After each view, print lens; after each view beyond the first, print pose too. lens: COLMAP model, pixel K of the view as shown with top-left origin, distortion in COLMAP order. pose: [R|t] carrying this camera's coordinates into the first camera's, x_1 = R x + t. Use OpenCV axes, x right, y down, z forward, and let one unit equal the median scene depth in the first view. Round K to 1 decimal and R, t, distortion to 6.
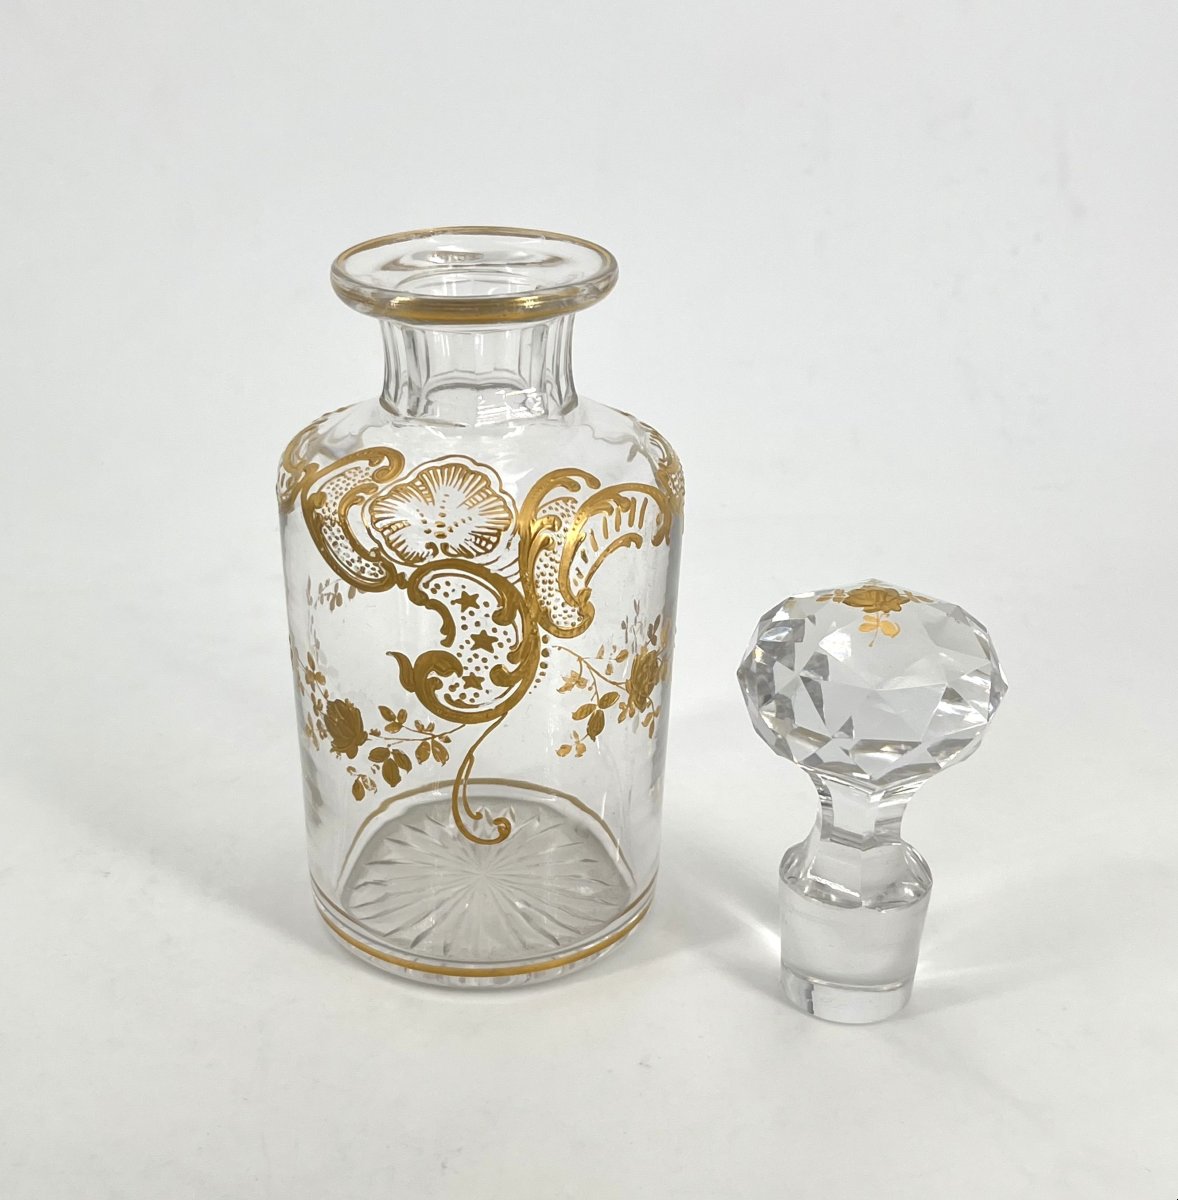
lens RADIAL K [[1861.9, 0, 586.8], [0, 1861.9, 707.4], [0, 0, 1]] dist [0.036093, -0.011299]
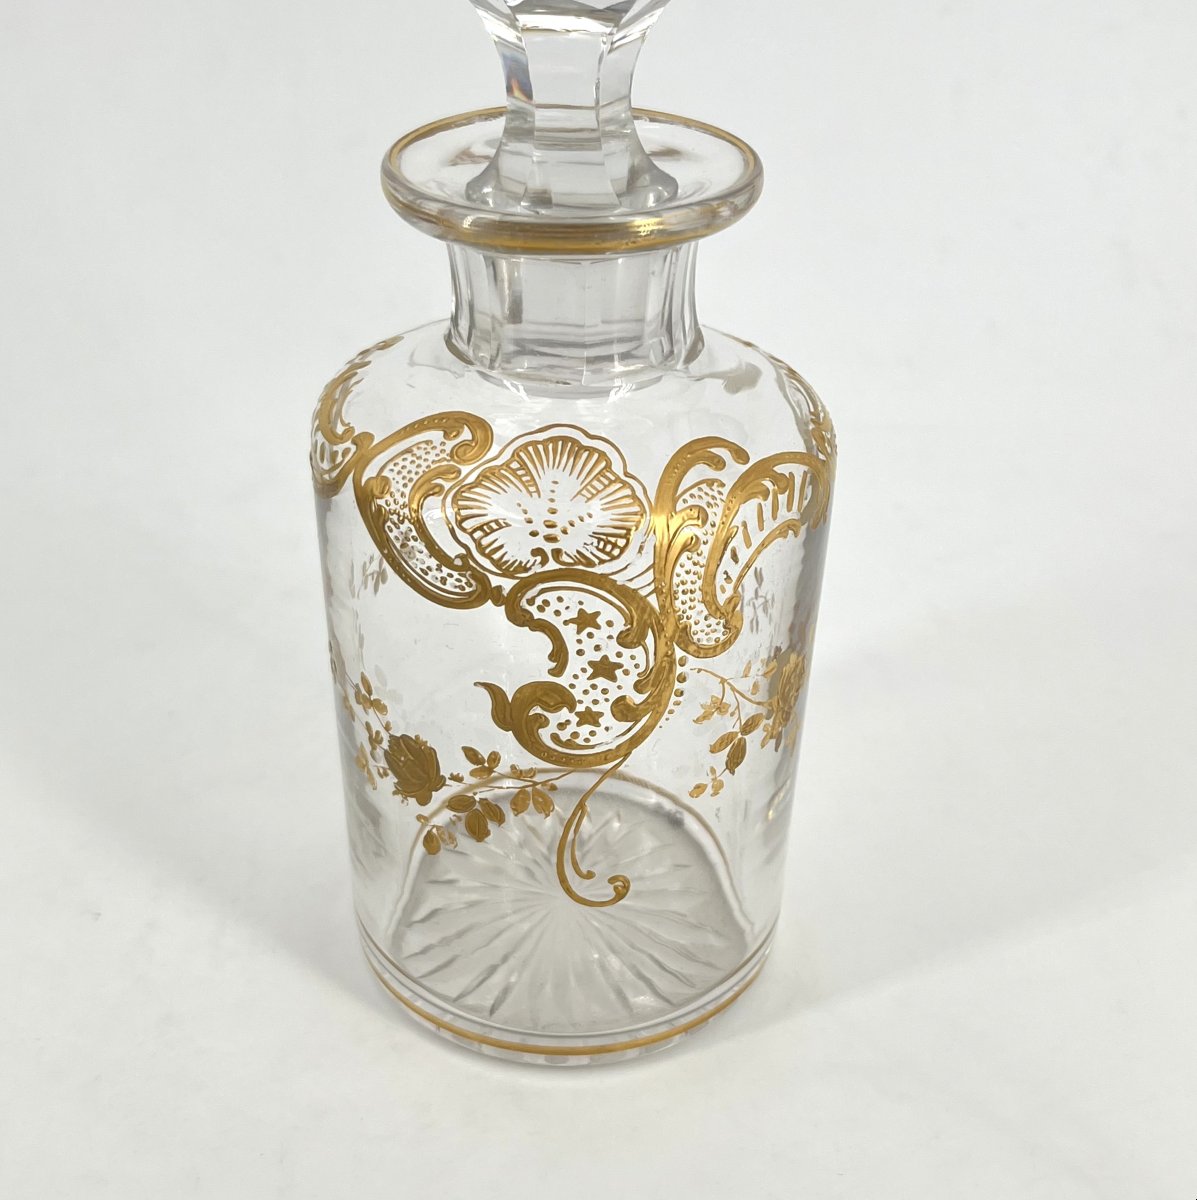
lens RADIAL K [[1830.3, 0, 652.1], [0, 1830.3, 661.5], [0, 0, 1]] dist [0.034199, 0.003330]
pose [[0.995990, -0.031067, 0.083893, -0.098589], [0.023349, 0.995536, 0.091454, -0.106406], [-0.086360, -0.089128, 0.992269, 0.250296]]
